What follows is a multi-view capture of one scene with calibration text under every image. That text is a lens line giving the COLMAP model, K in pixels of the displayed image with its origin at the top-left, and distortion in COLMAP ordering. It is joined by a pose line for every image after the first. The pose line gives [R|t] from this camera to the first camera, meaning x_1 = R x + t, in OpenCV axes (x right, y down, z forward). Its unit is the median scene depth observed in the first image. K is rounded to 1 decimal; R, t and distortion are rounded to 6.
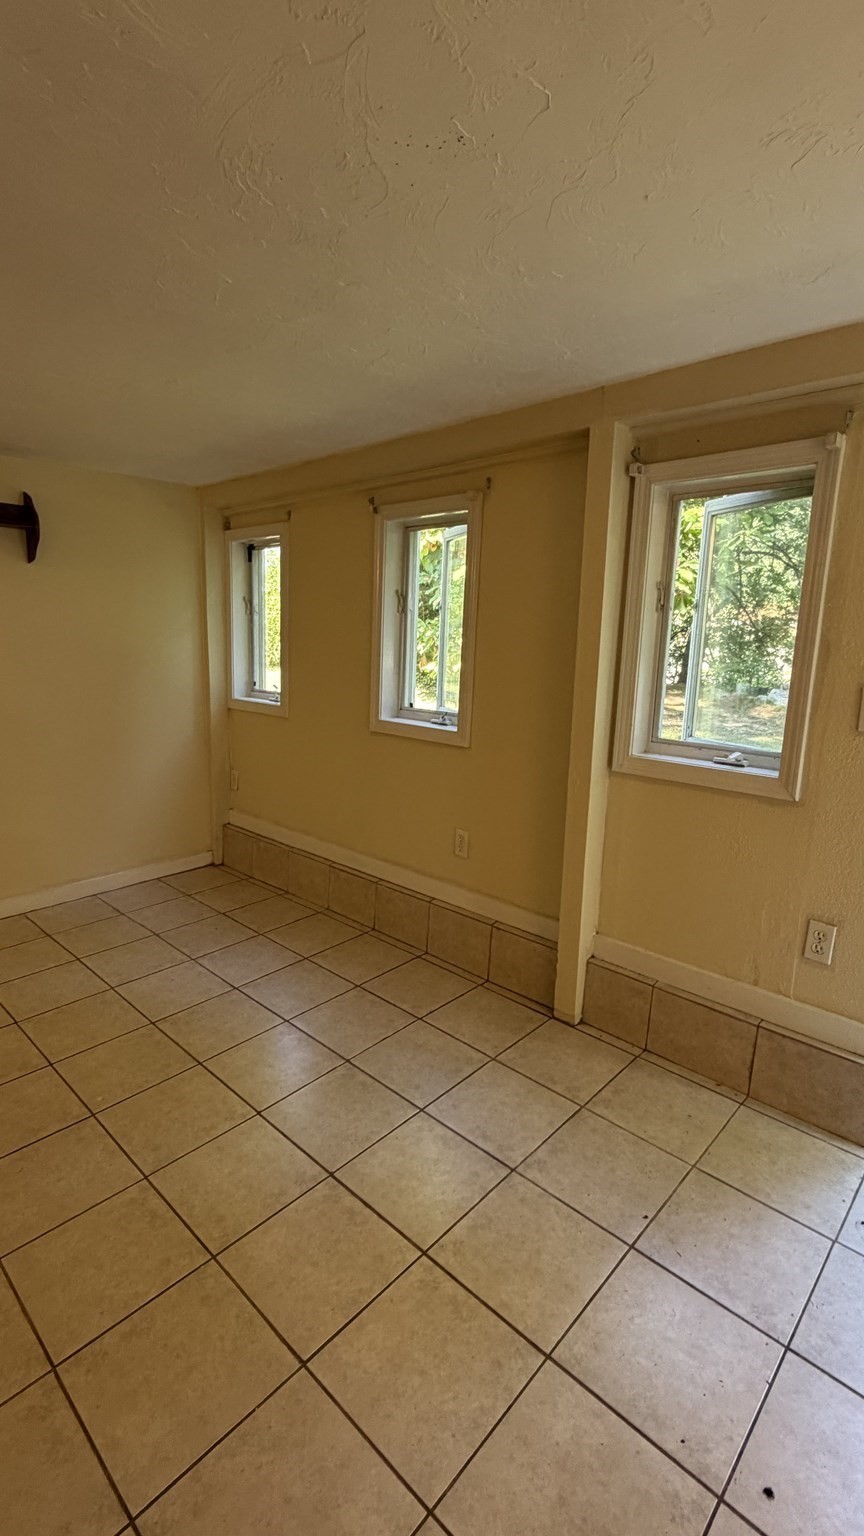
lens RADIAL K [[700.8, 0, 429.5], [0, 700.8, 769.3], [0, 0, 1]] dist [-0.000995, -0.000368]
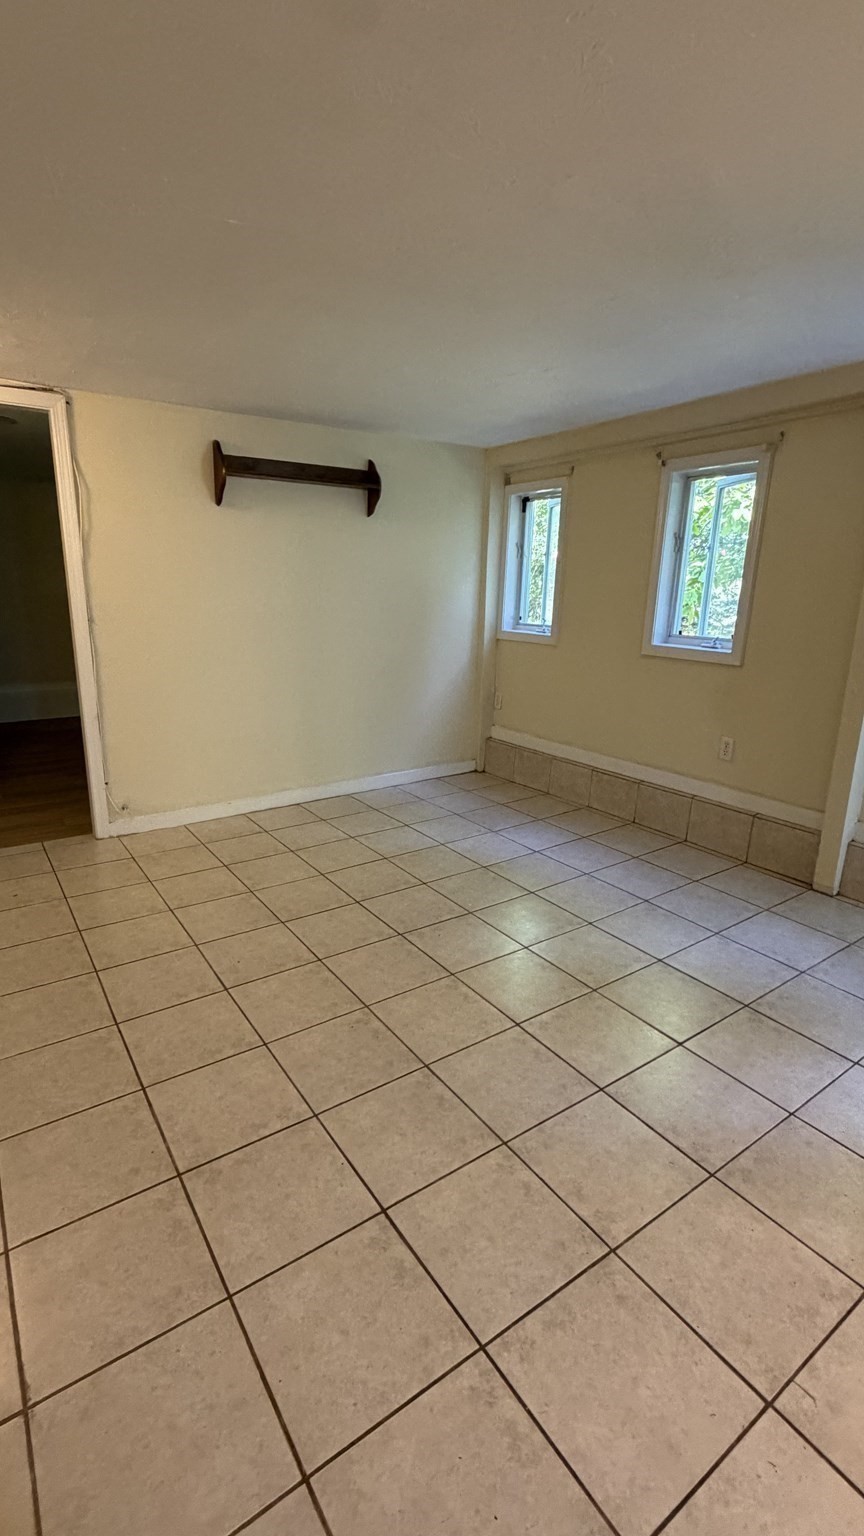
lens RADIAL K [[700.8, 0, 429.2], [0, 700.8, 767.3], [0, 0, 1]] dist [-0.000995, -0.000368]
pose [[0.977751, 0.049225, -0.203914, -0.186820], [-0.037355, 0.997398, 0.061658, 0.076576], [0.206418, -0.052669, 0.977045, -0.243161]]
